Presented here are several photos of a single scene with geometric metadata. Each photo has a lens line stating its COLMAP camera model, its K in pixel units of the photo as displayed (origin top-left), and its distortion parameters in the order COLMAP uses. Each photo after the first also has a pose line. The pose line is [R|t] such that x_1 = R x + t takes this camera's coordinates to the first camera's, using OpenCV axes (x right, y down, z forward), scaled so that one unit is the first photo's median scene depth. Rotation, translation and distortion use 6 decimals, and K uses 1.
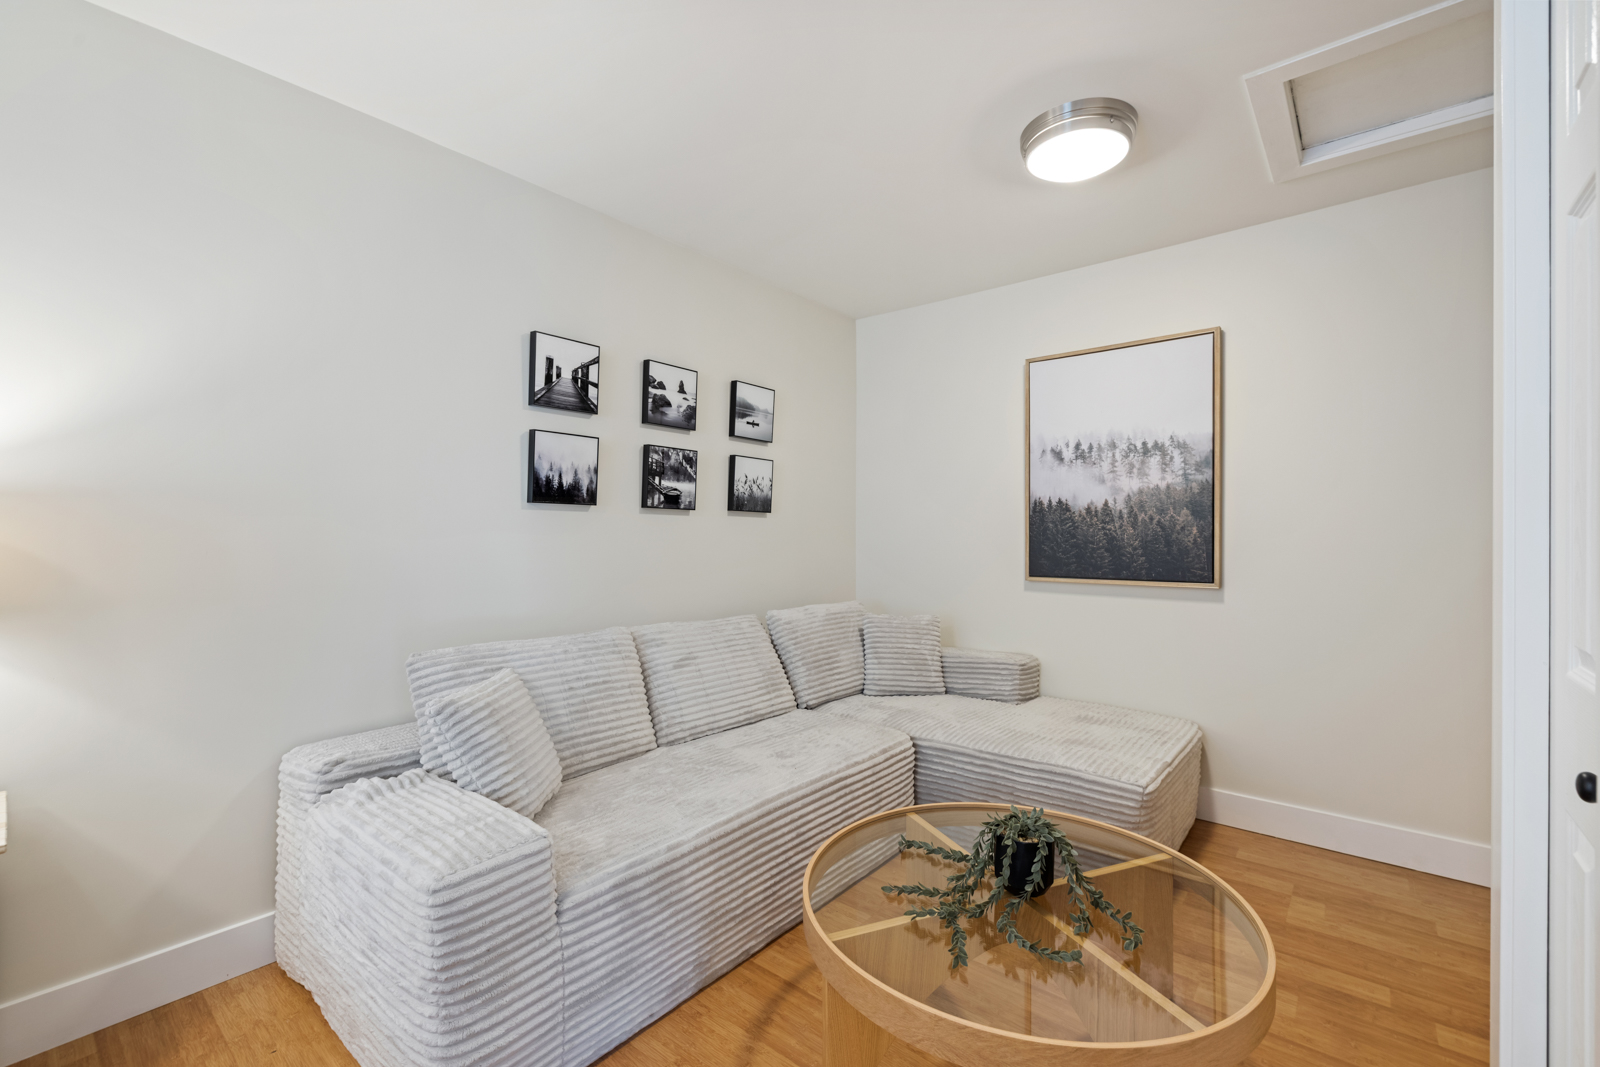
lens RADIAL K [[683.2, 0, 760.3], [0, 683.2, 524.6], [0, 0, 1]] dist [0.001960, -0.000847]
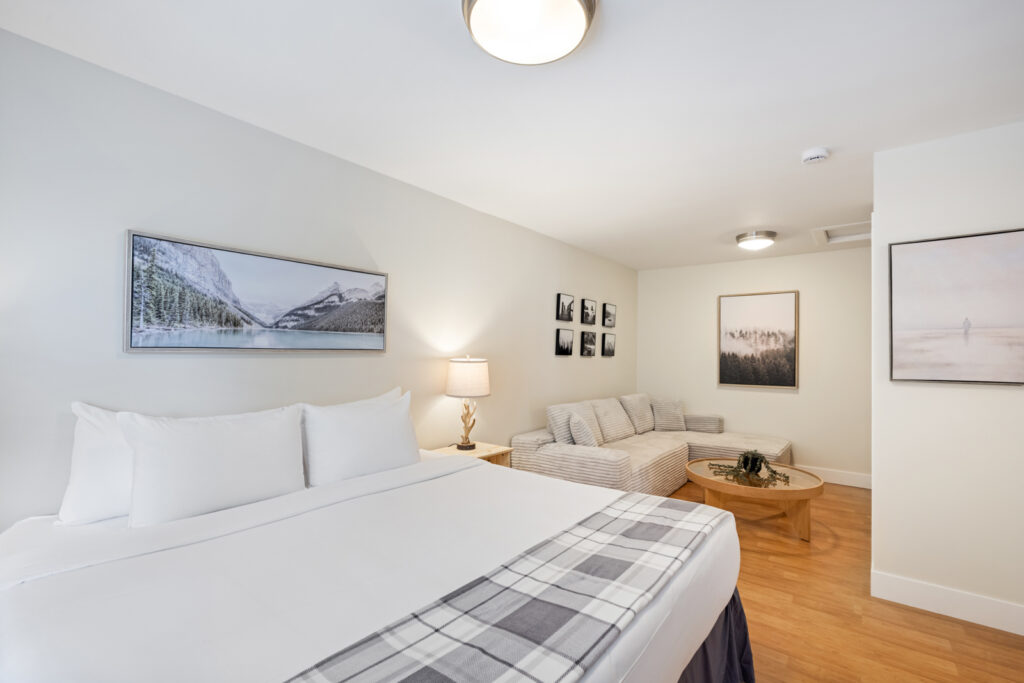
lens RADIAL K [[437.2, 0, 501.9], [0, 437.2, 342.3], [0, 0, 1]] dist [0.001960, -0.000847]
pose [[0.999221, 0.012484, 0.037442, -0.508478], [-0.011938, 0.999820, -0.014759, -0.044400], [-0.037619, 0.014300, 0.999190, -0.618218]]
